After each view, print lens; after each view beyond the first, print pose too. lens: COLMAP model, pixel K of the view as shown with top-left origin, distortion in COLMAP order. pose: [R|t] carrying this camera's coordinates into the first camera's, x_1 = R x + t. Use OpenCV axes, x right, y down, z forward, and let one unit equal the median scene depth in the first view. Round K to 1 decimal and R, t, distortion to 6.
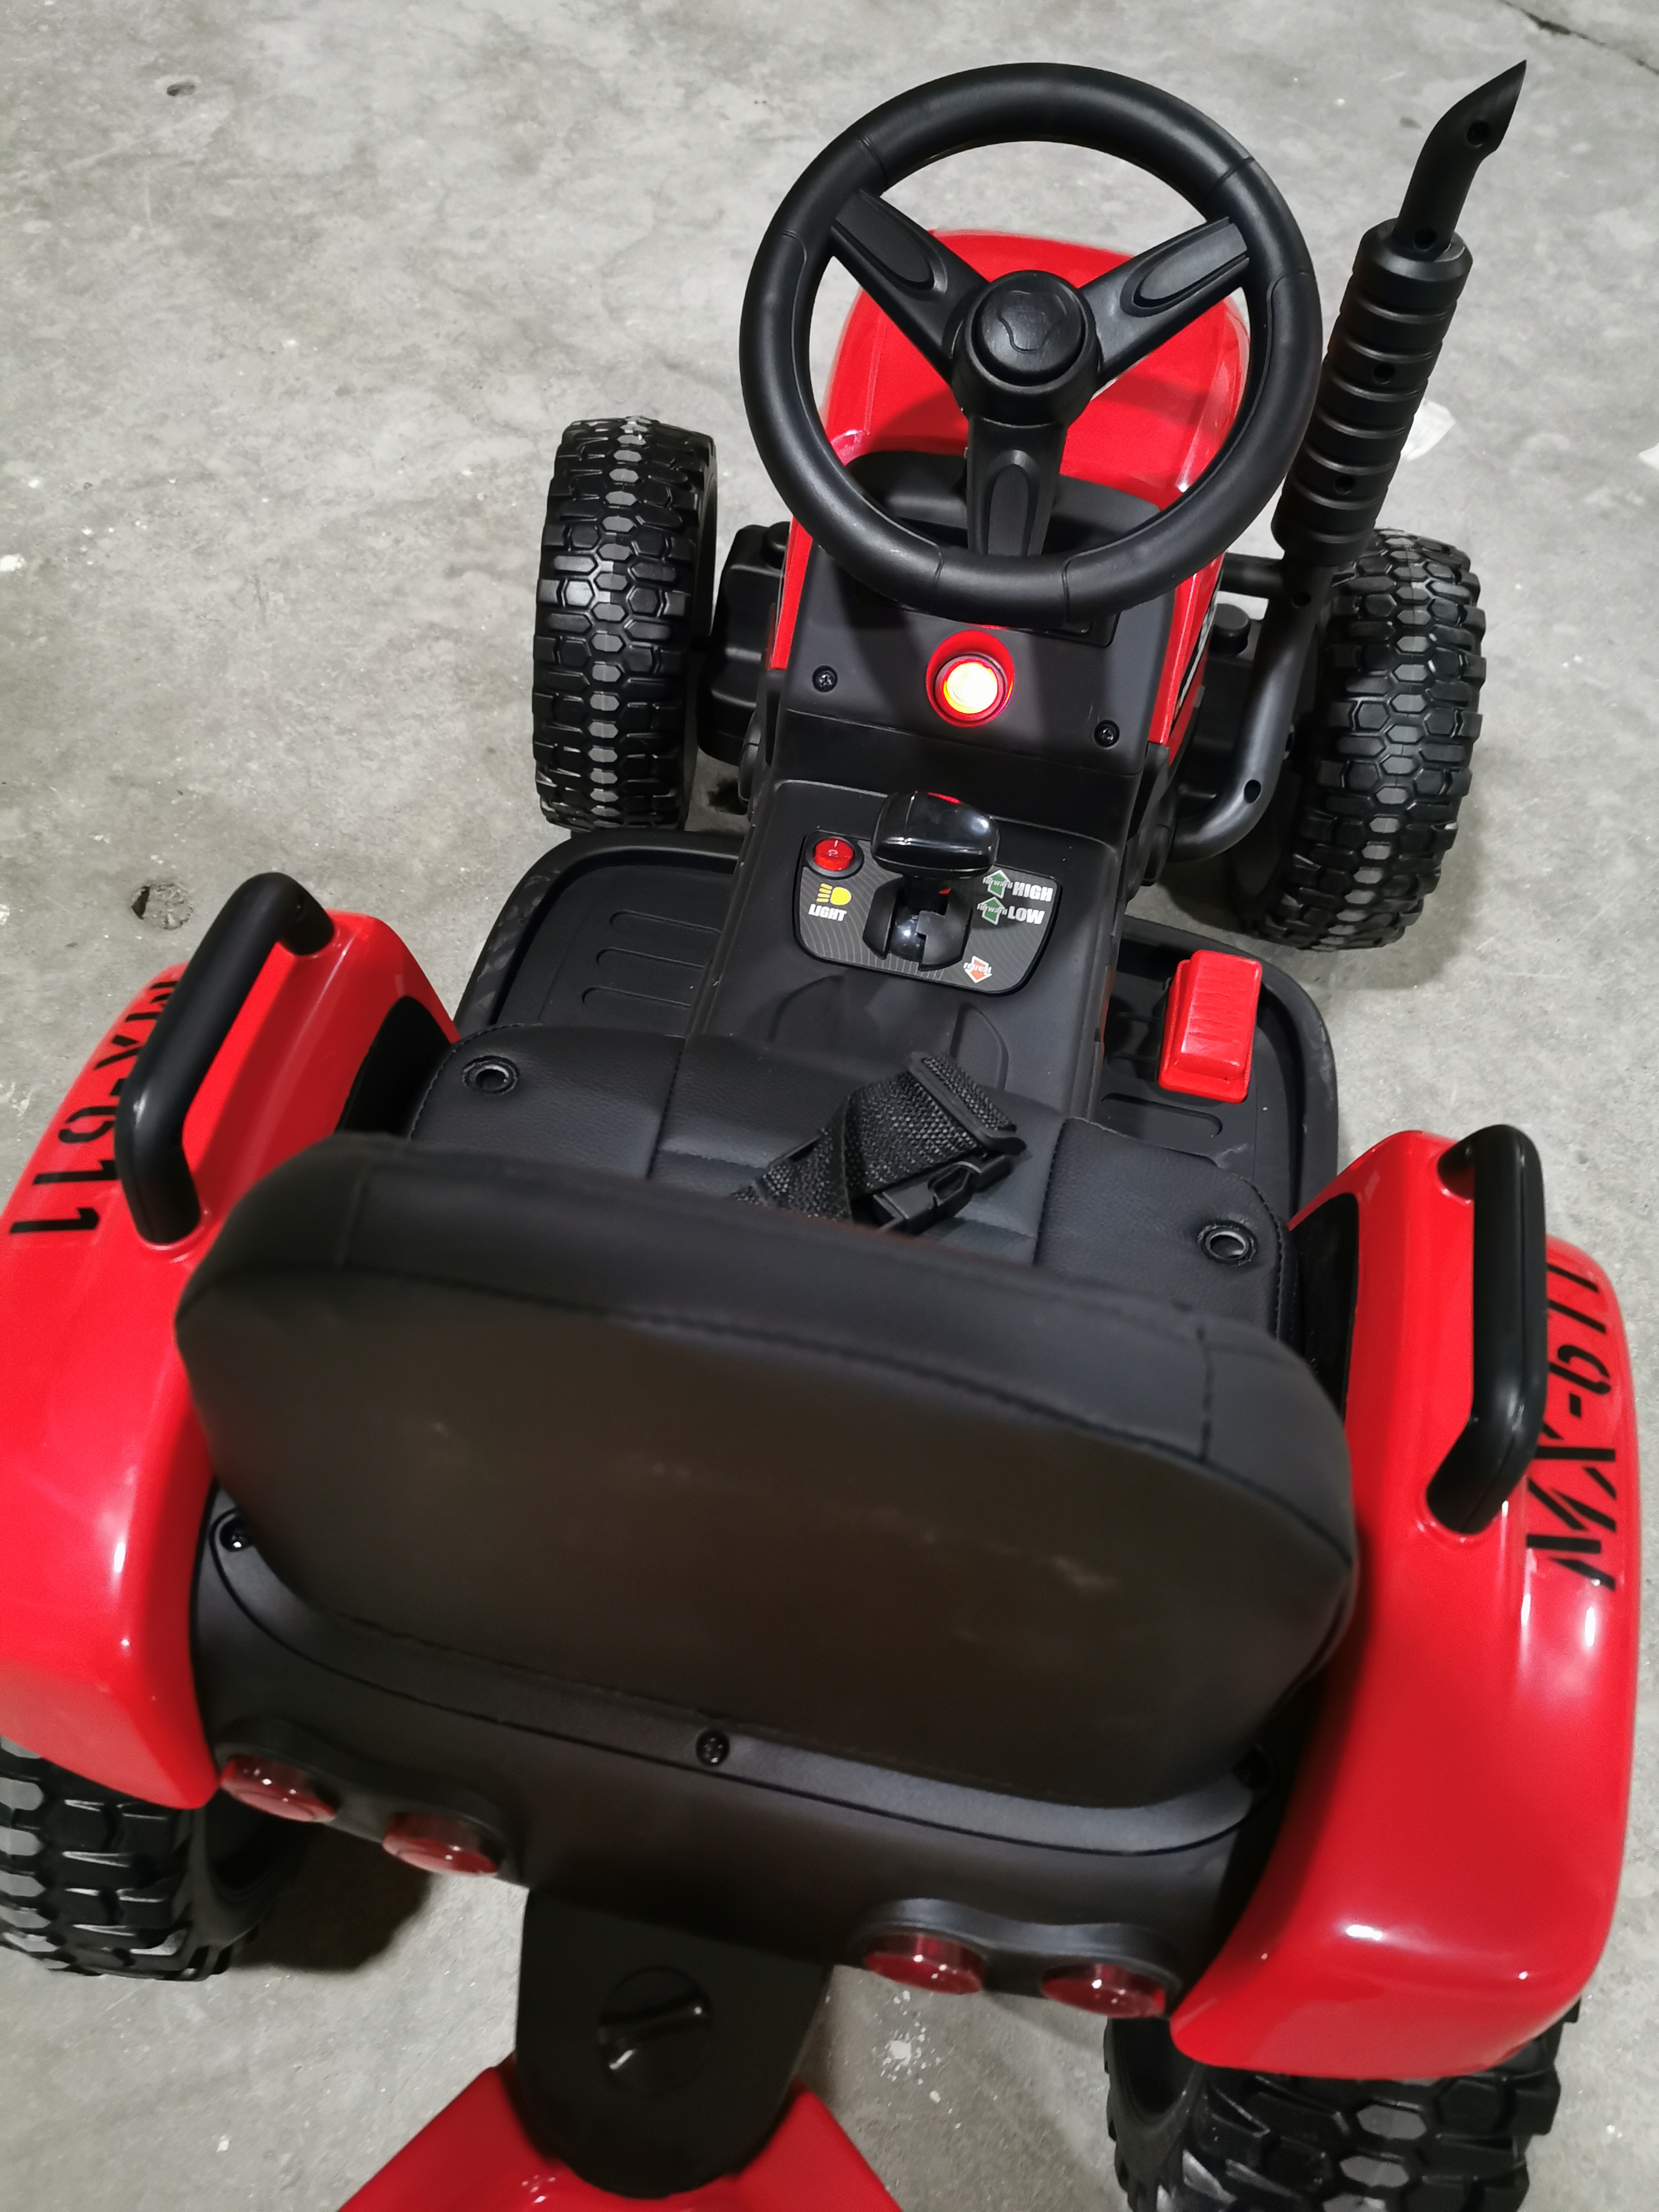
lens RADIAL K [[1730.3, 0, 753.5], [0, 1730.3, 1107.5], [0, 0, 1]] dist [0.002892, 0.000525]
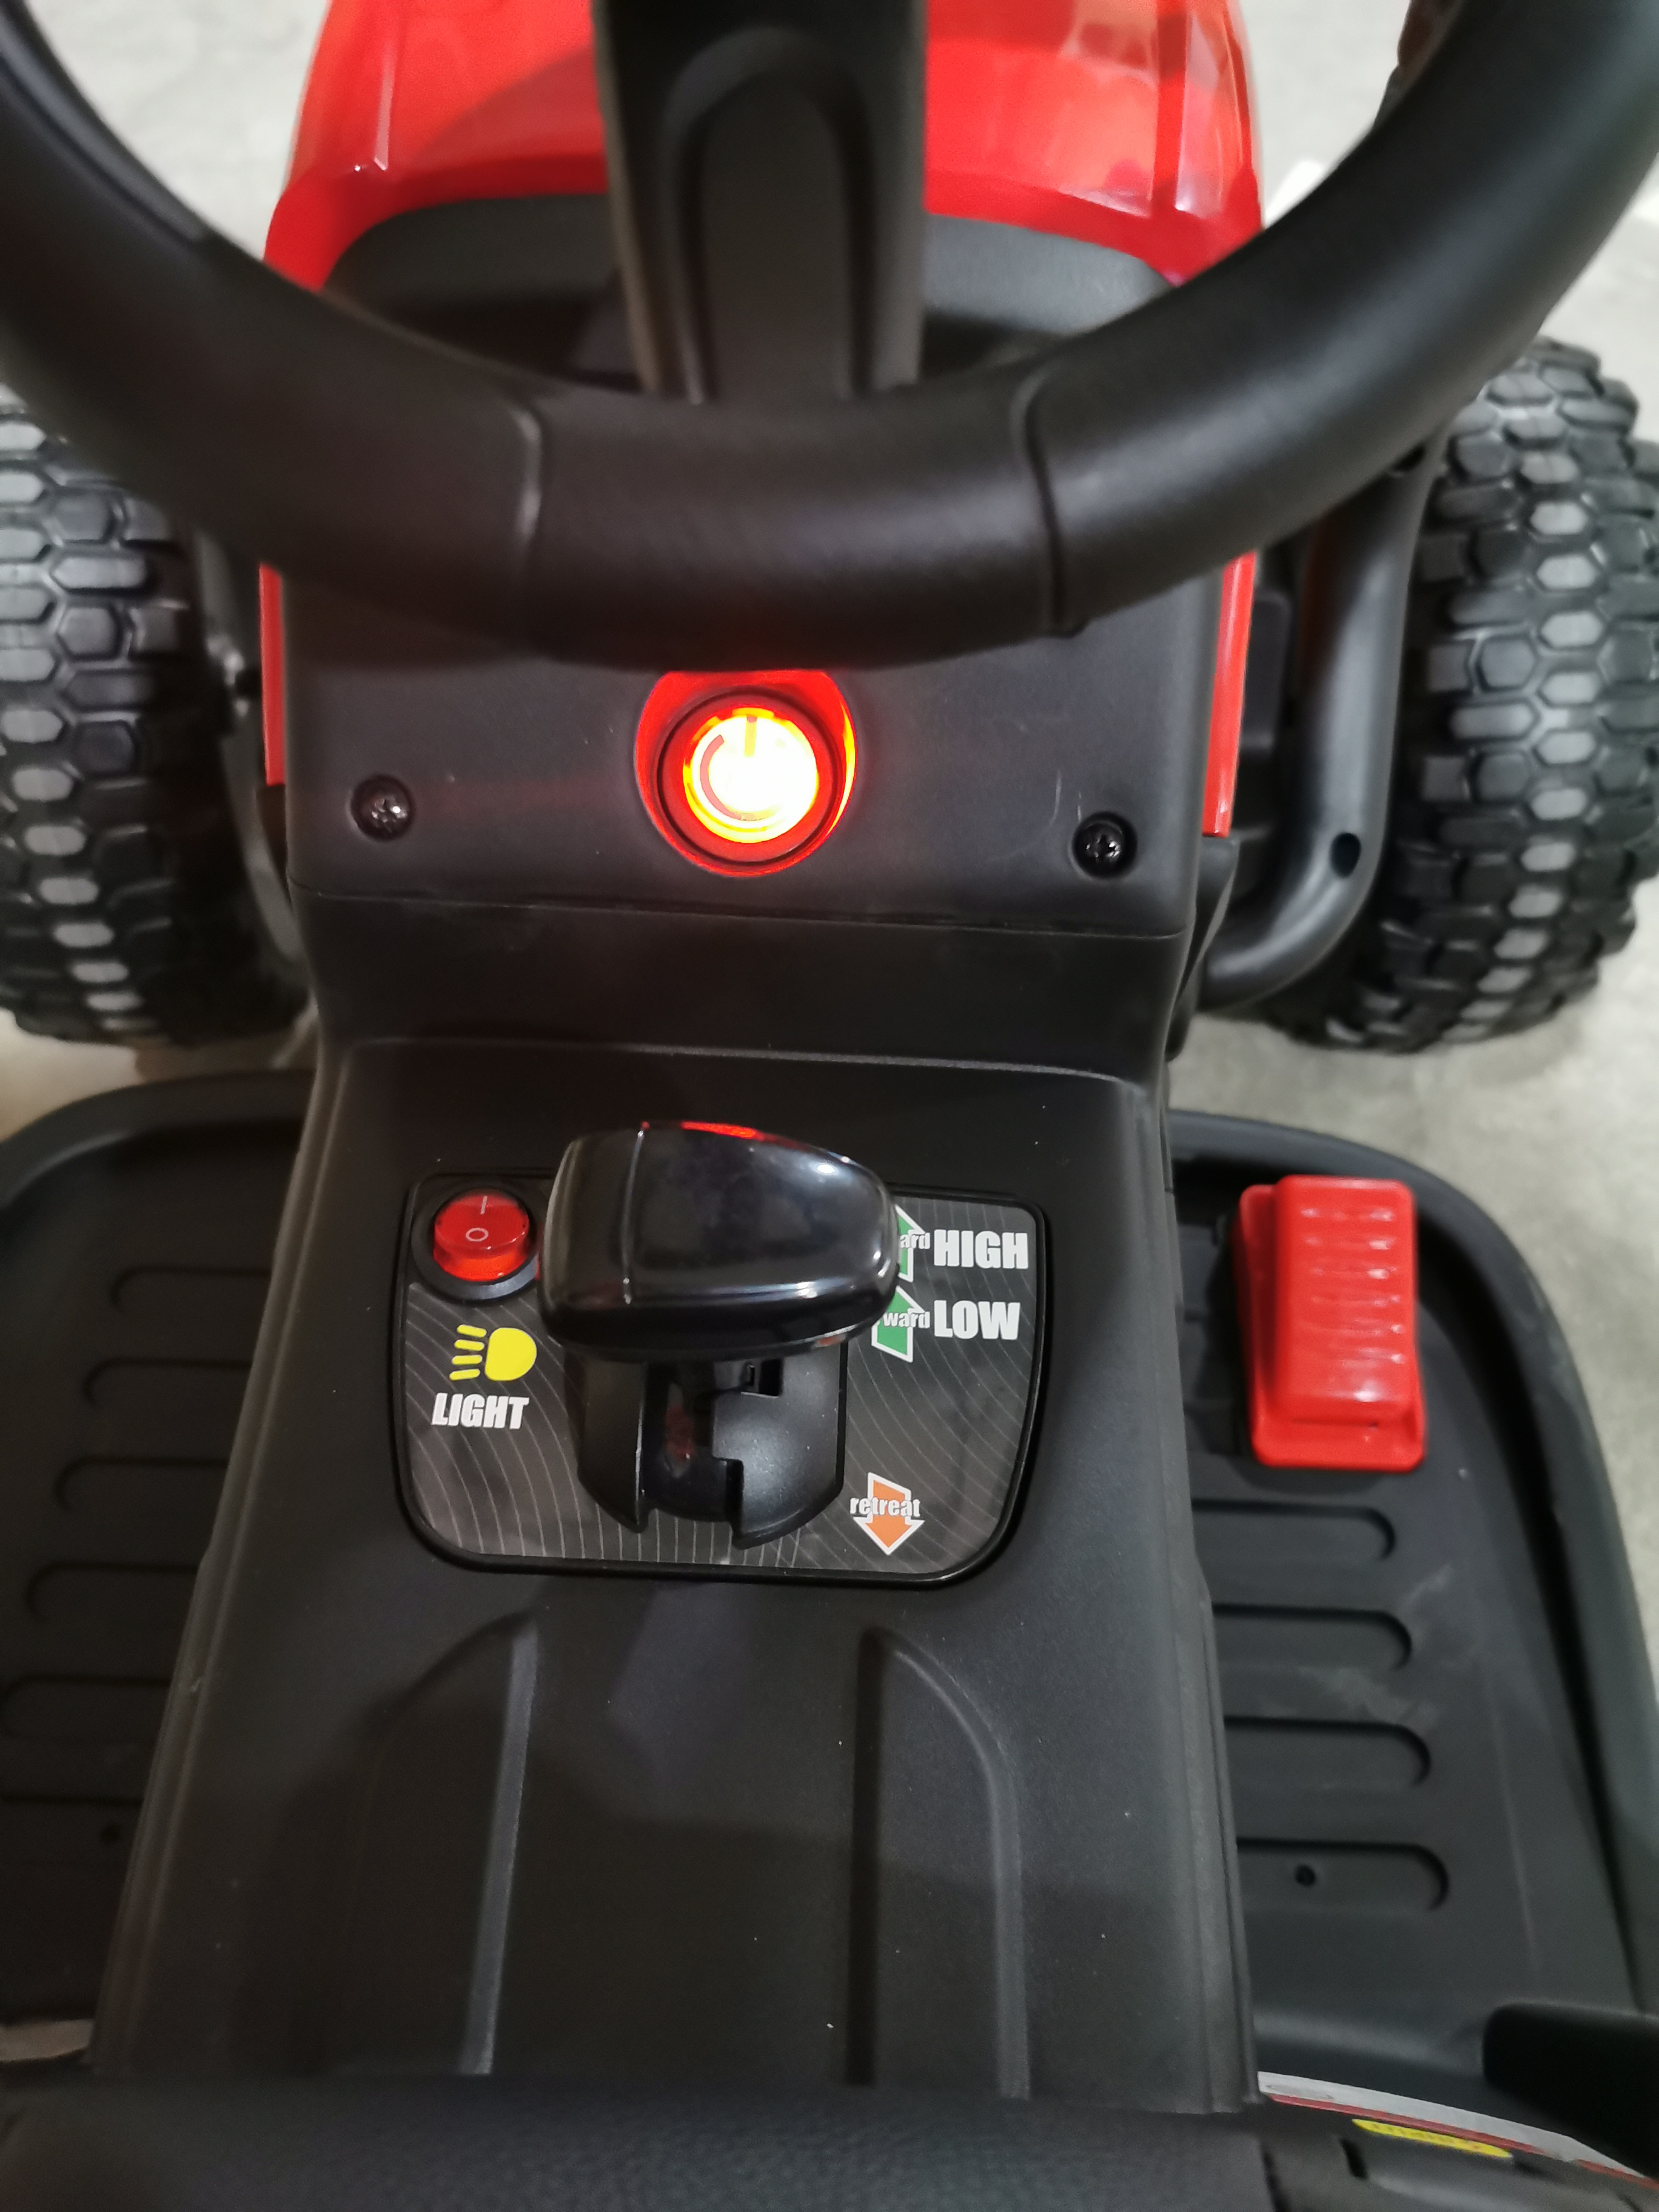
lens RADIAL K [[1746.0, 0, 829.5], [0, 1746.0, 1106.0], [0, 0, 1]] dist [-0.004373, -0.002036]
pose [[0.979954, -0.167137, 0.108426, 0.071199], [0.163743, 0.985710, 0.039547, -0.146871], [-0.113486, -0.021000, 0.993318, 0.486547]]
